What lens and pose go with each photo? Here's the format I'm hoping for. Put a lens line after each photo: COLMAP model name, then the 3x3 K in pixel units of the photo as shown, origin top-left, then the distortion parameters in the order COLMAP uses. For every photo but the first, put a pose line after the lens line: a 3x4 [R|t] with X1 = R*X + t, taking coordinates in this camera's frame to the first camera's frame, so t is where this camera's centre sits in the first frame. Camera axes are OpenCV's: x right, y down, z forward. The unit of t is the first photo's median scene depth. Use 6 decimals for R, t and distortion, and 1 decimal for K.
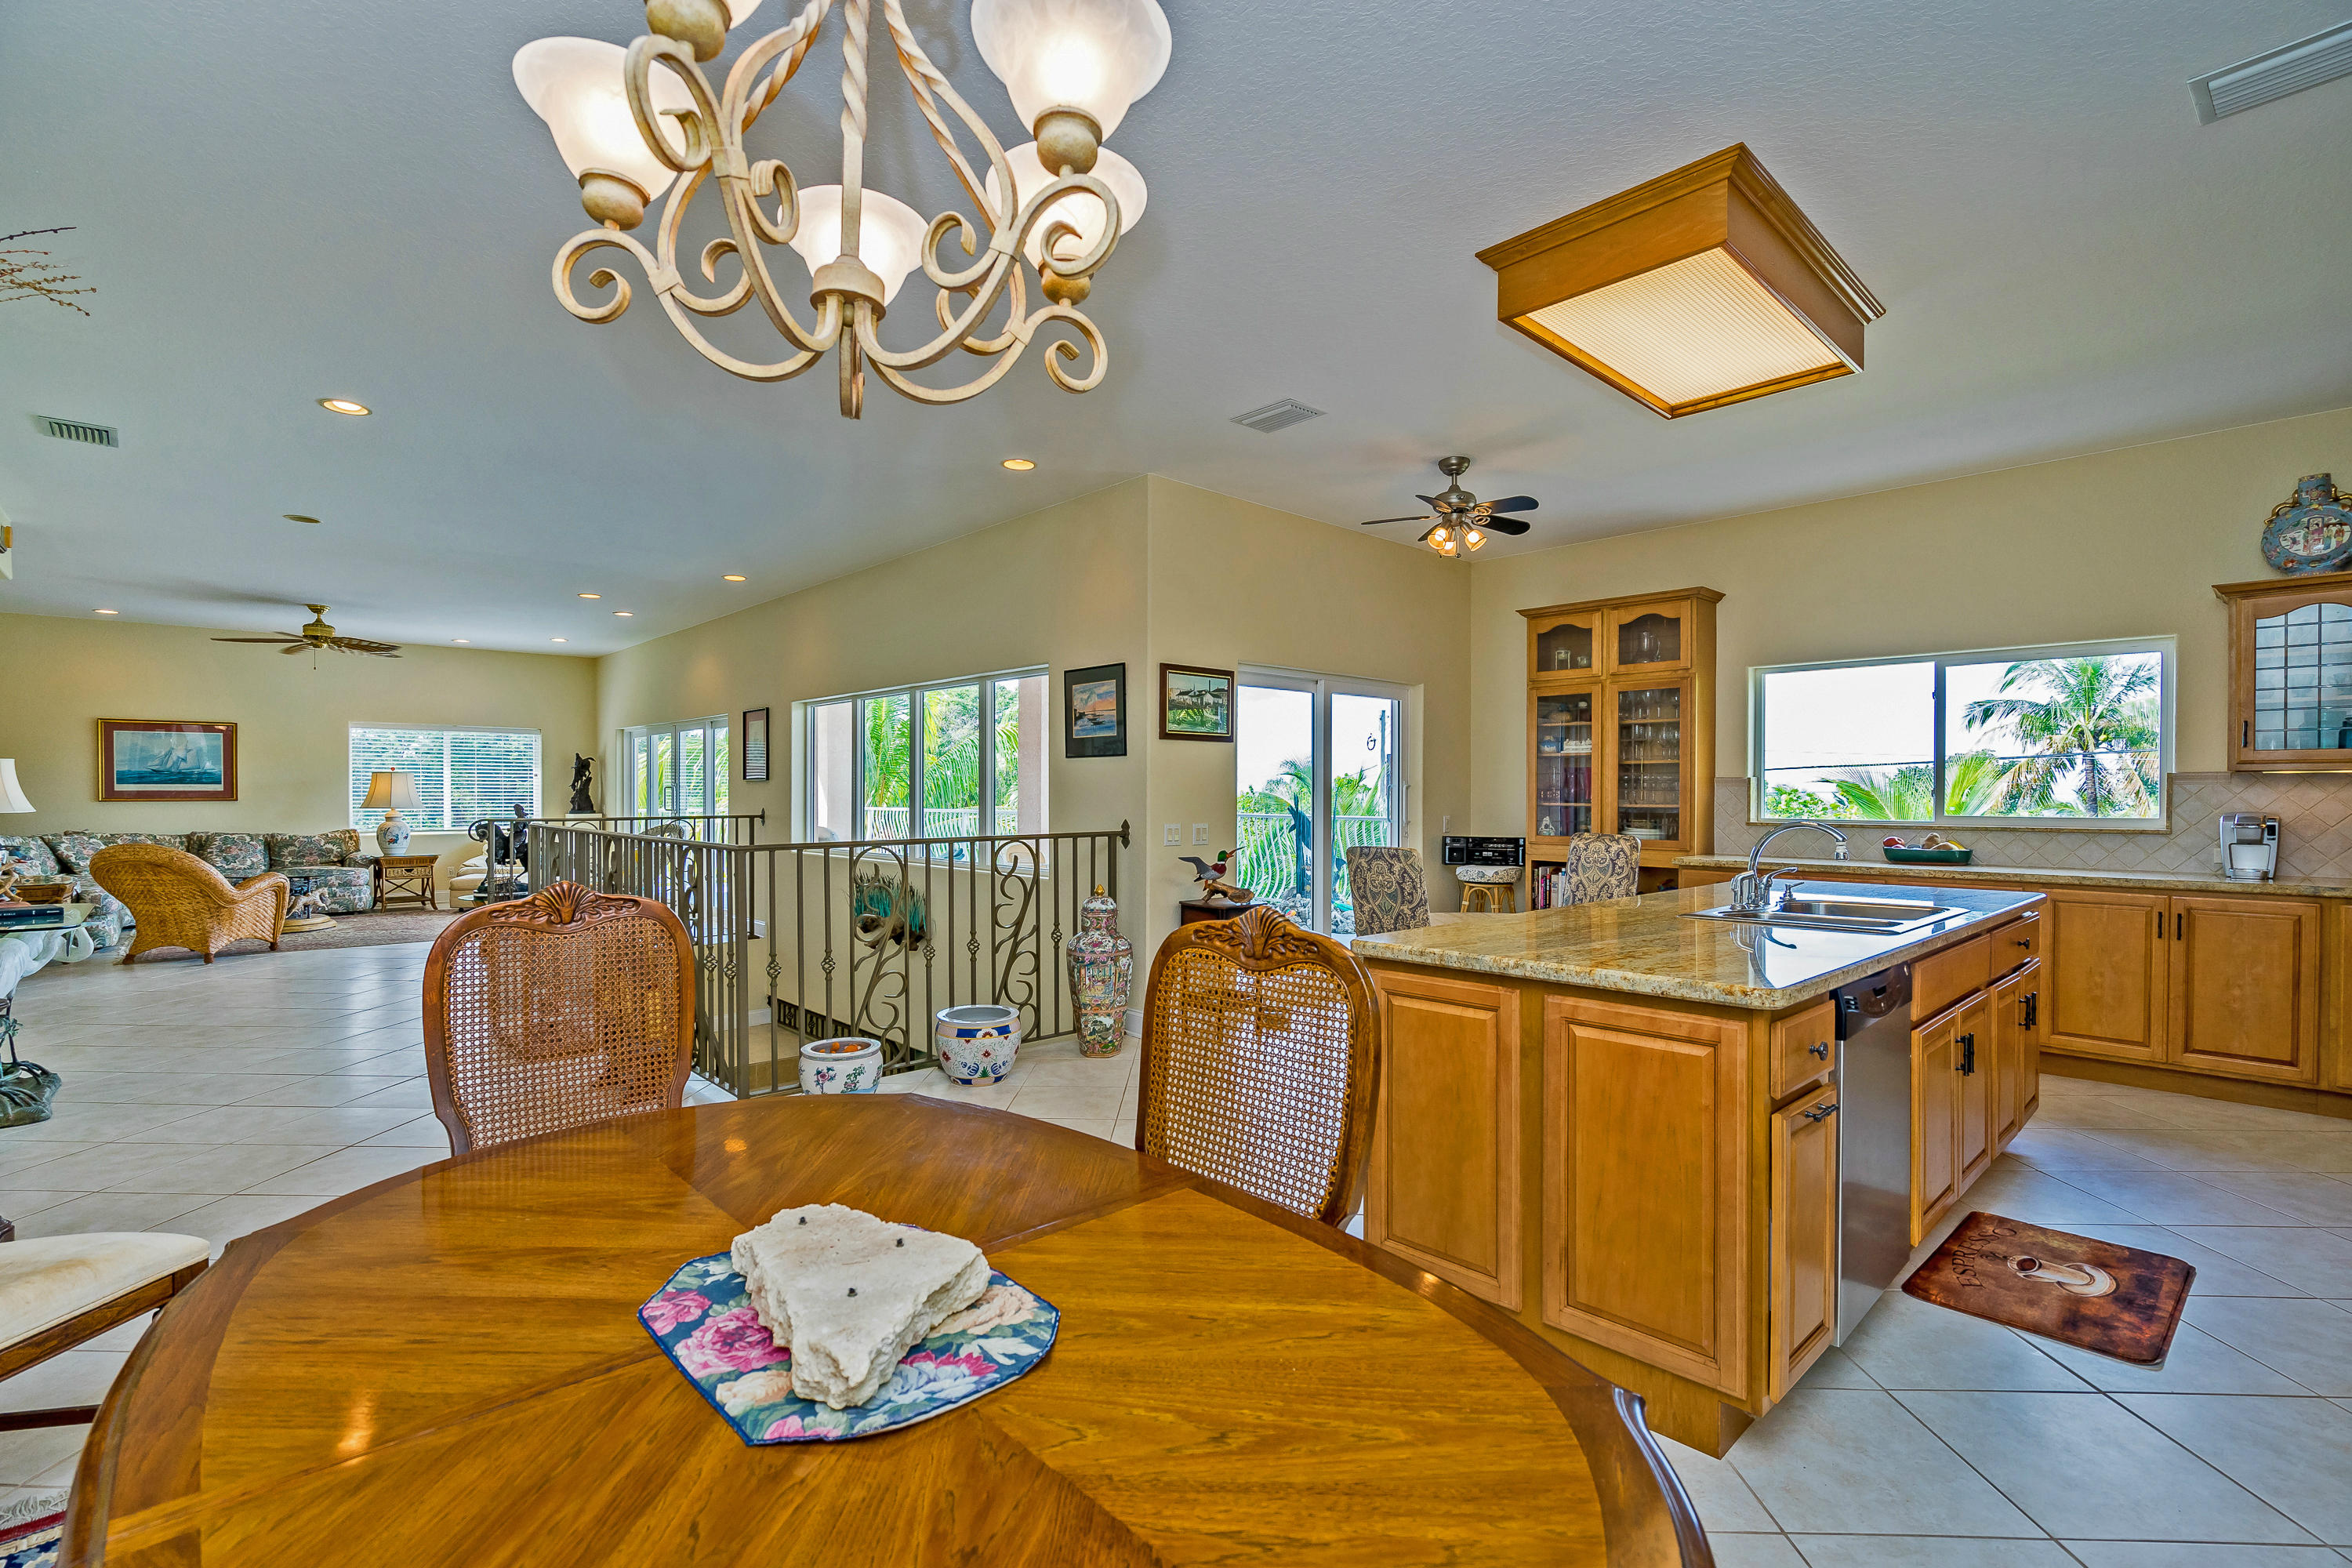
lens RADIAL K [[1073.4, 0, 1174.2], [0, 1073.4, 776.9], [0, 0, 1]] dist [-0.010859, -0.001202]
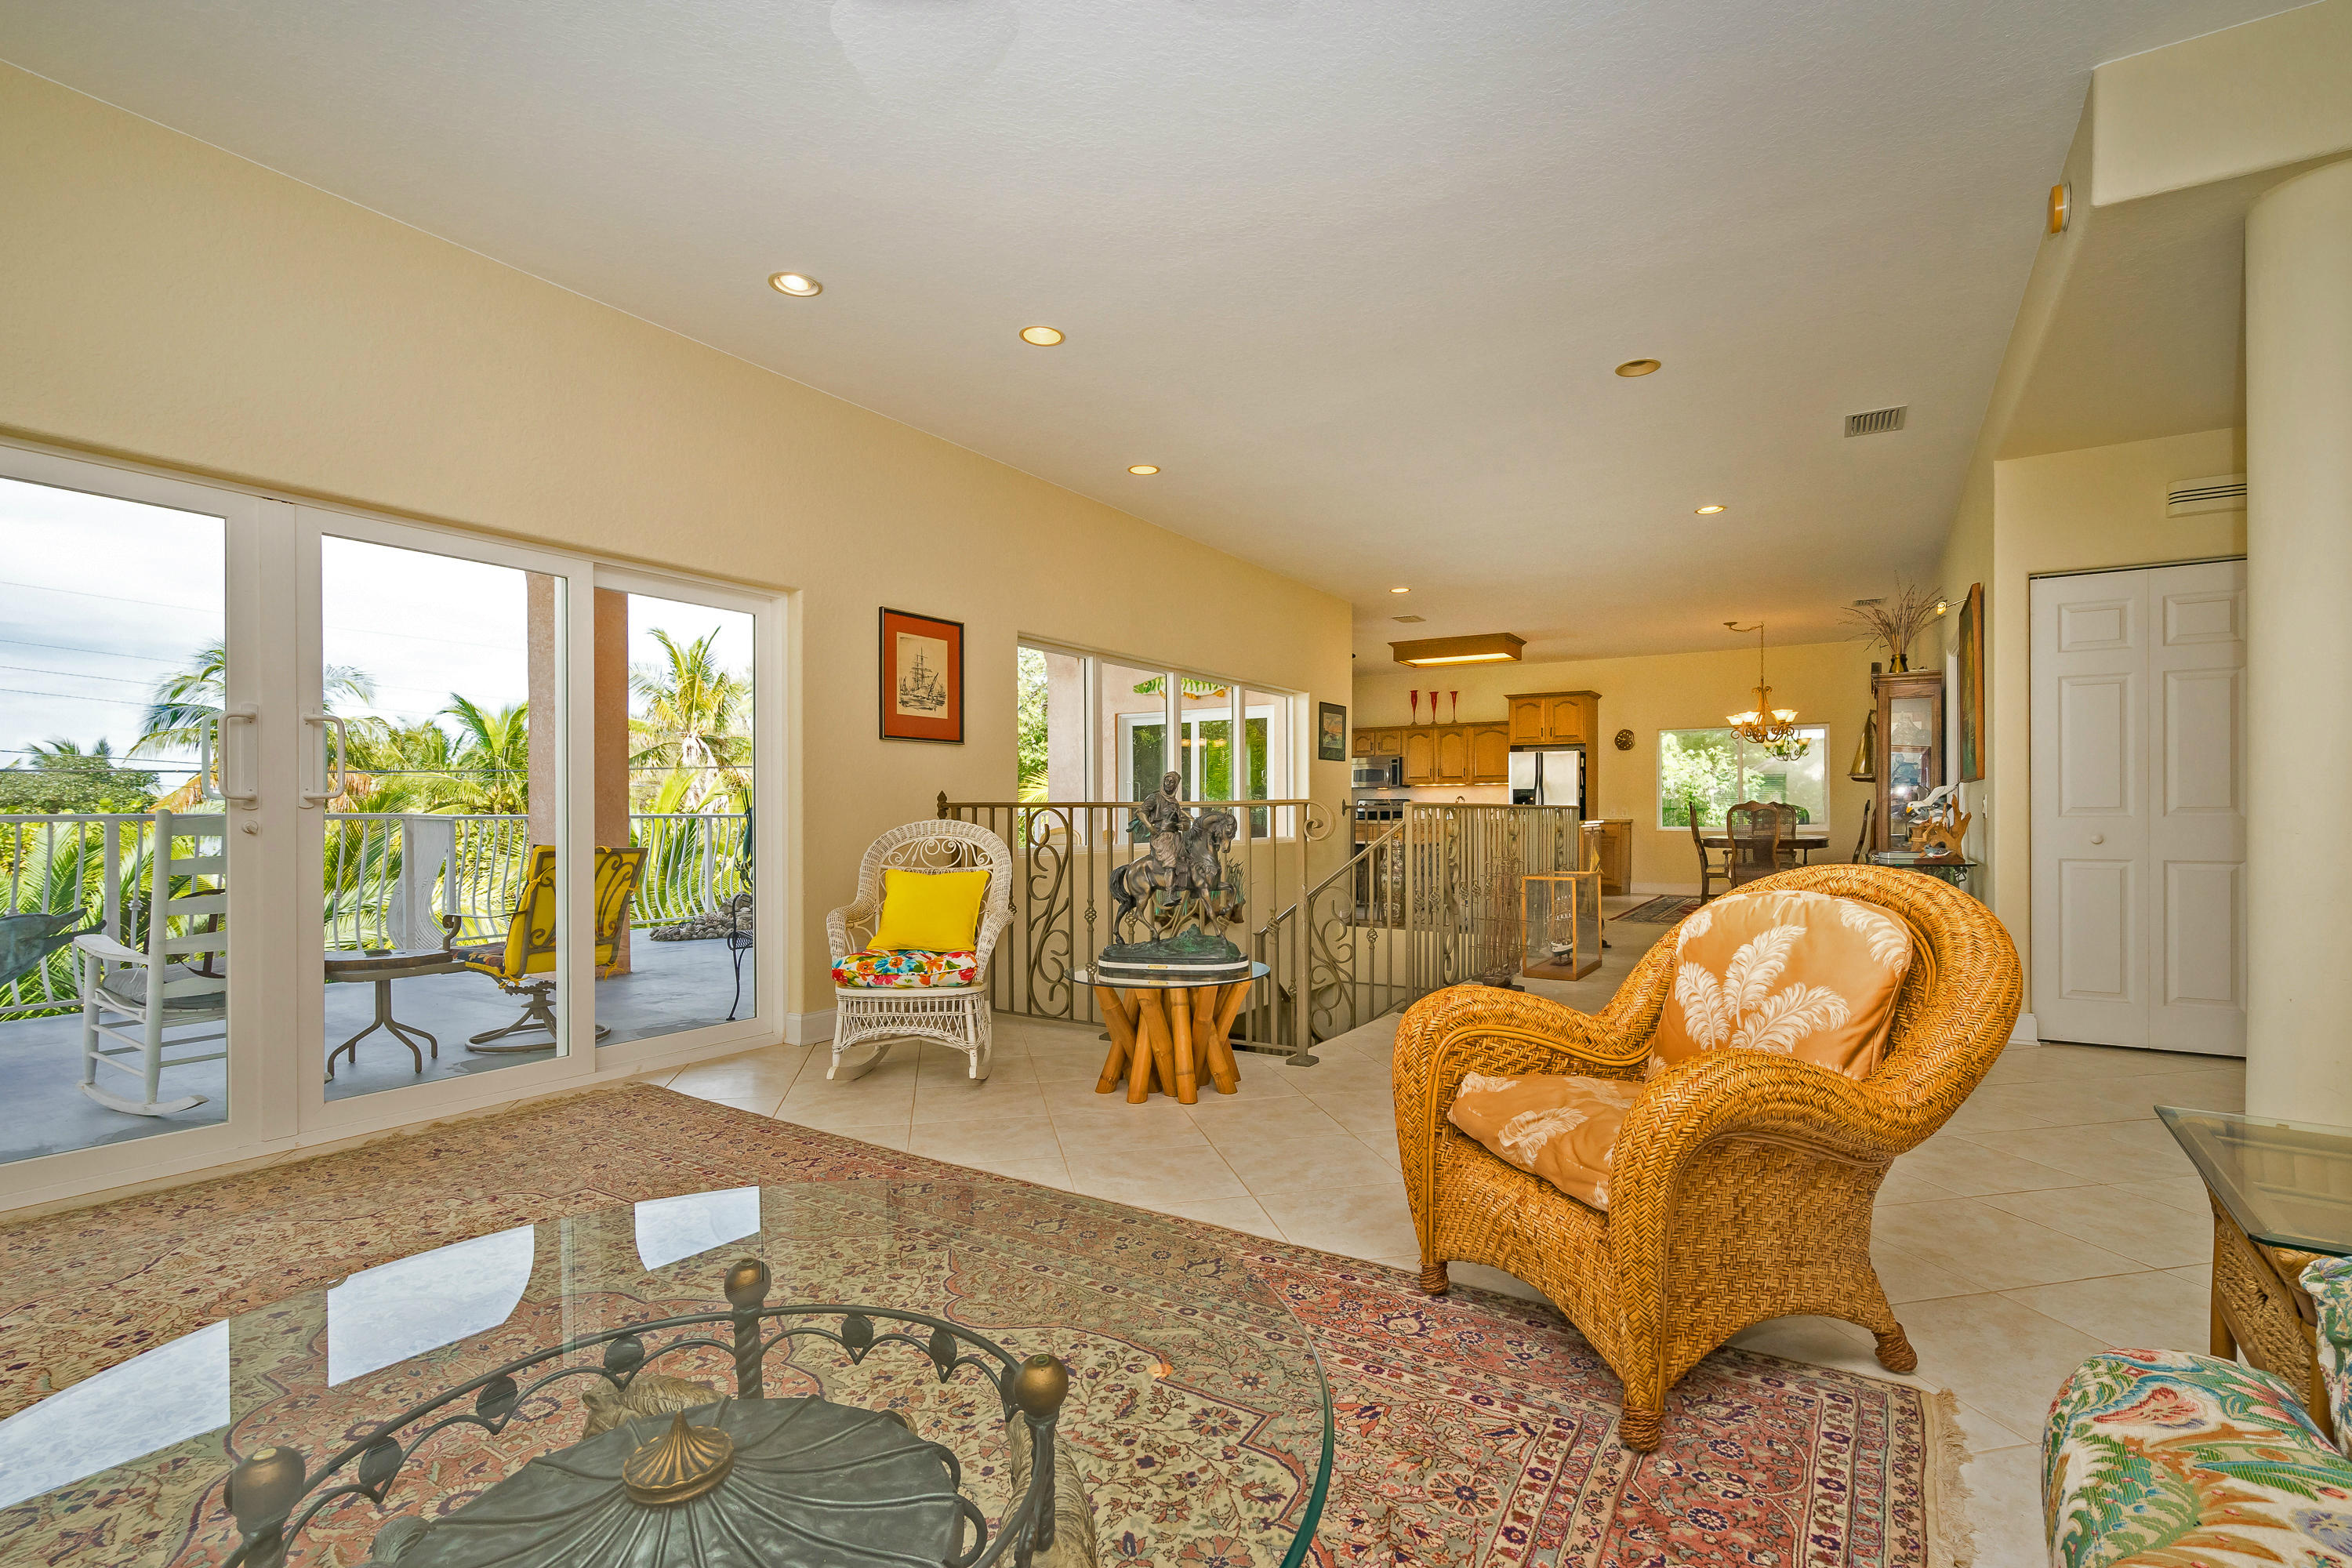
lens RADIAL K [[1073.4, 0, 1194.7], [0, 1073.4, 794.5], [0, 0, 1]] dist [-0.010859, -0.001202]
pose [[-0.262262, 0.013451, 0.964903, -0.945596], [-0.010983, 0.999796, -0.016923, 0.038813], [-0.964934, -0.015035, -0.262061, 0.980254]]
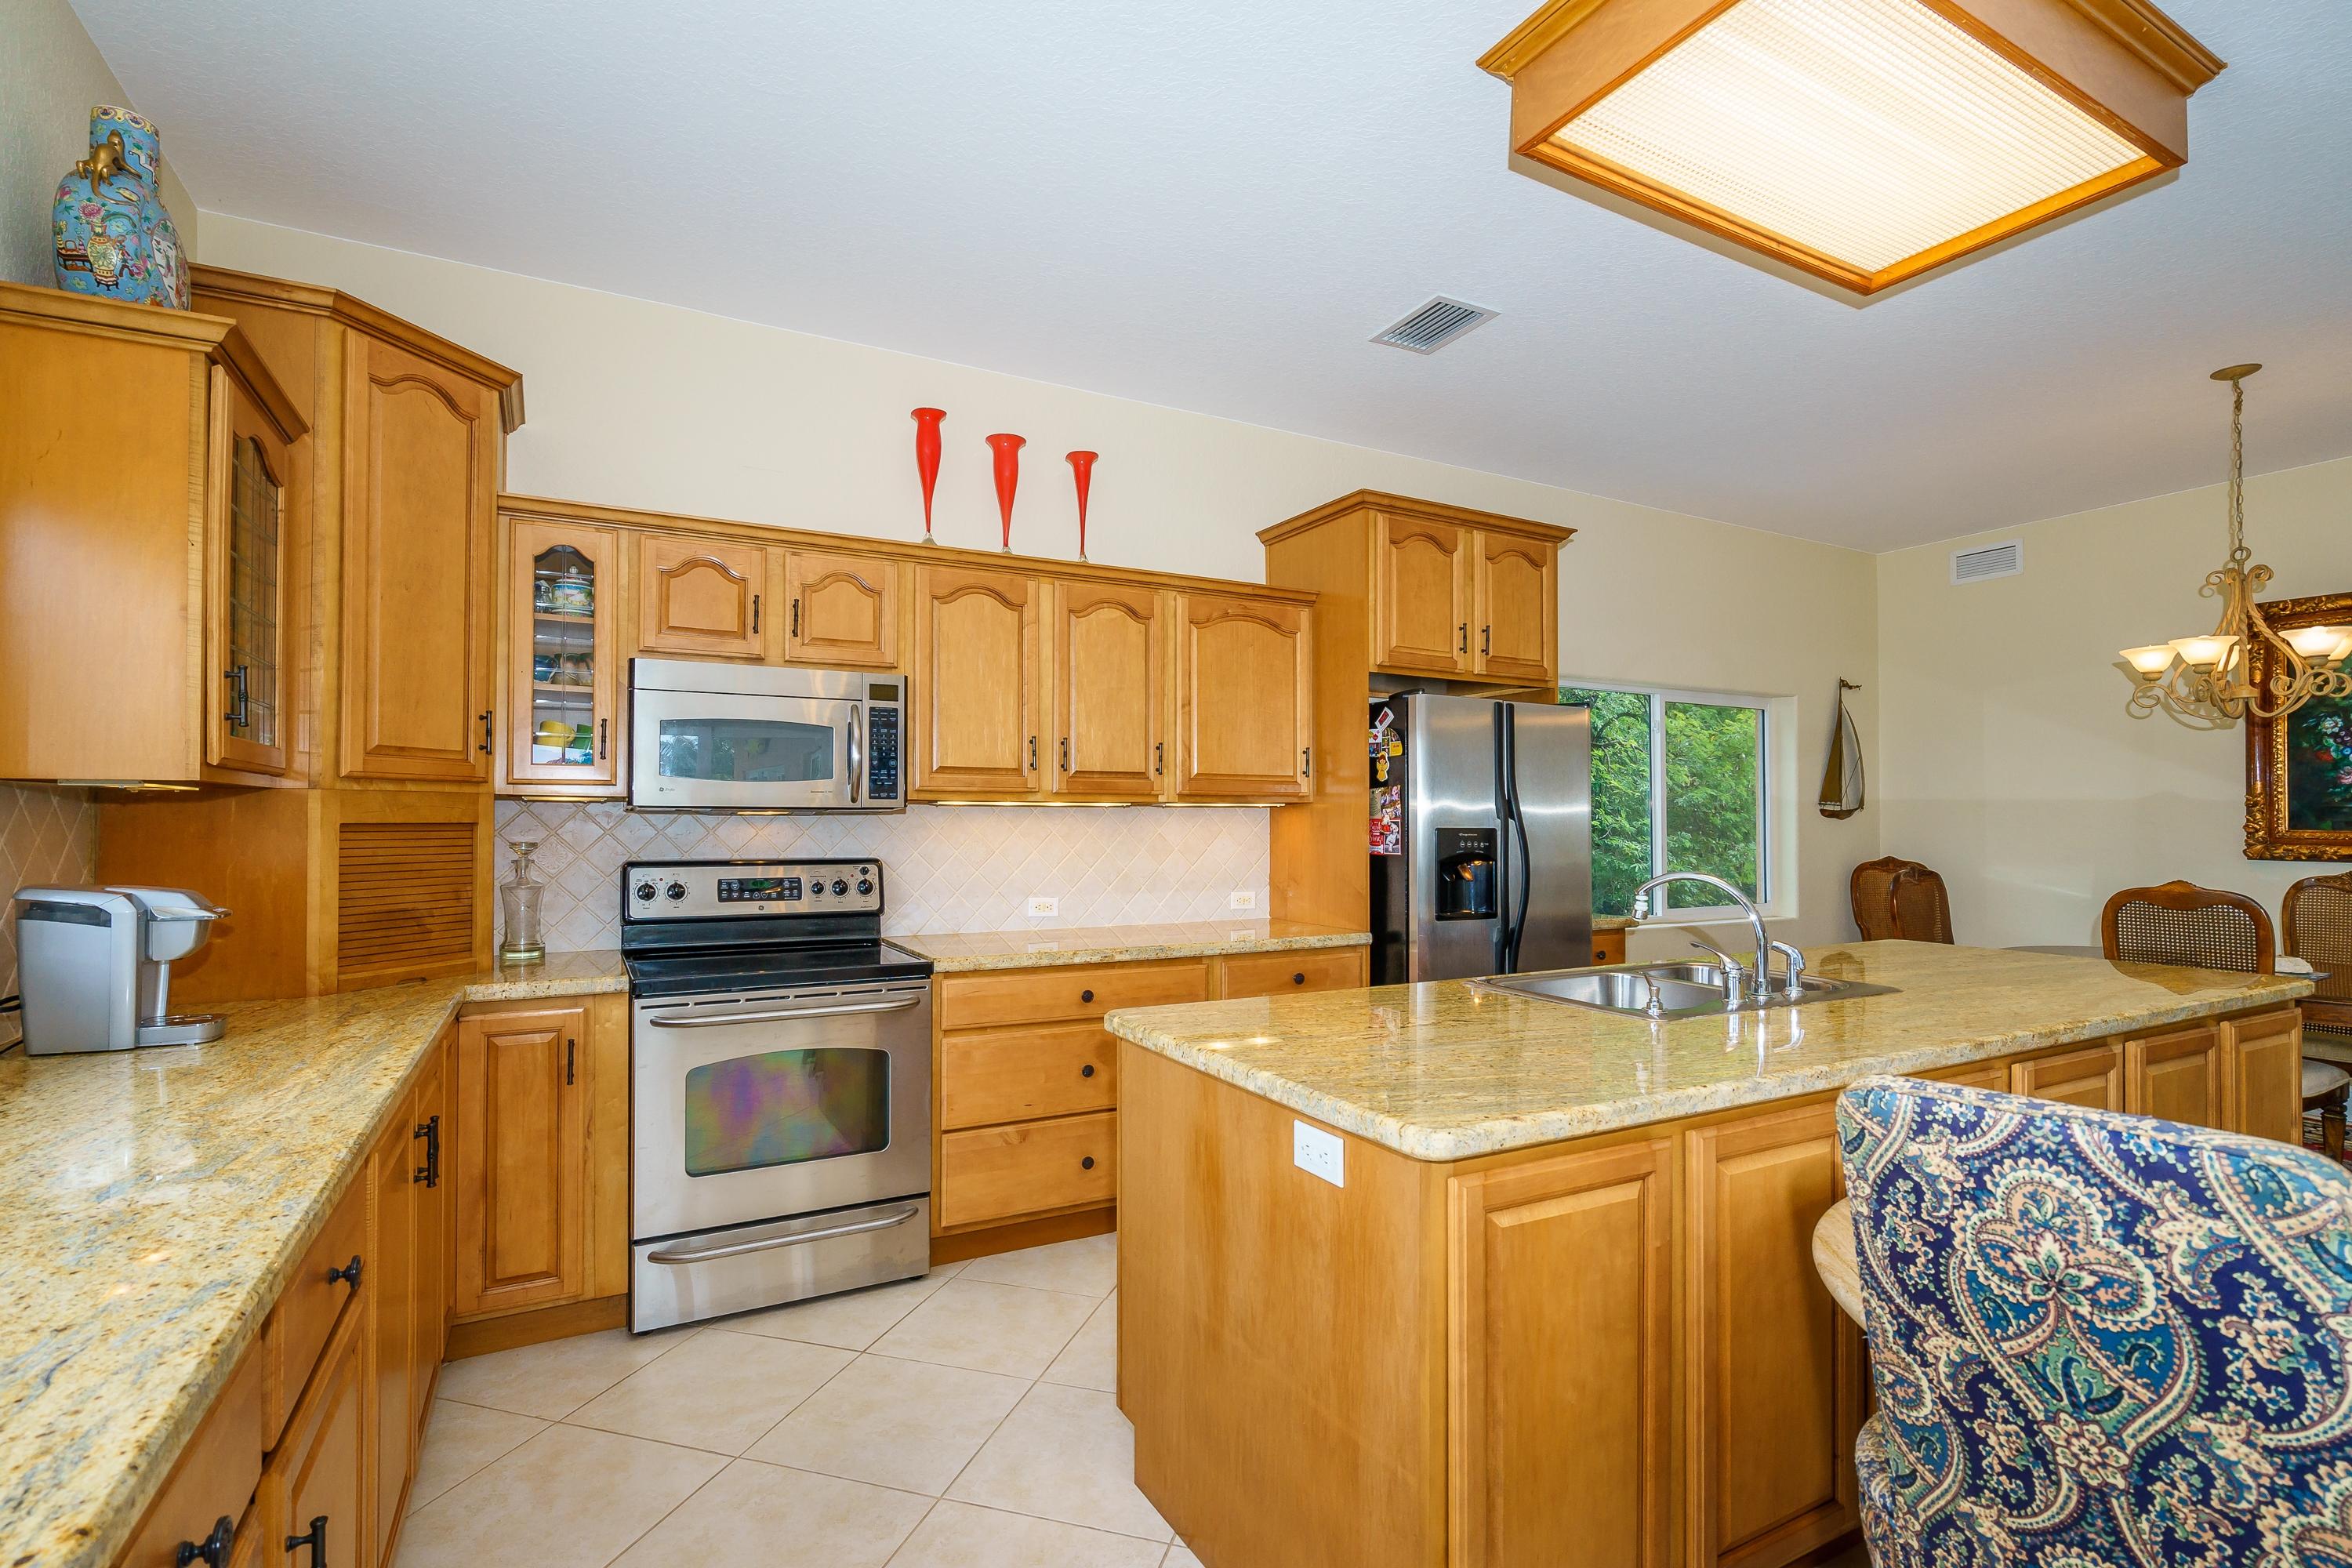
lens RADIAL K [[1073.4, 0, 1189.3], [0, 1073.4, 796.4], [0, 0, 1]] dist [-0.010859, -0.001202]
pose [[-0.971252, 0.002998, 0.238035, 0.252172], [-0.005022, 0.999440, -0.033075, 0.005690], [-0.238001, -0.033320, -0.970693, 0.619041]]
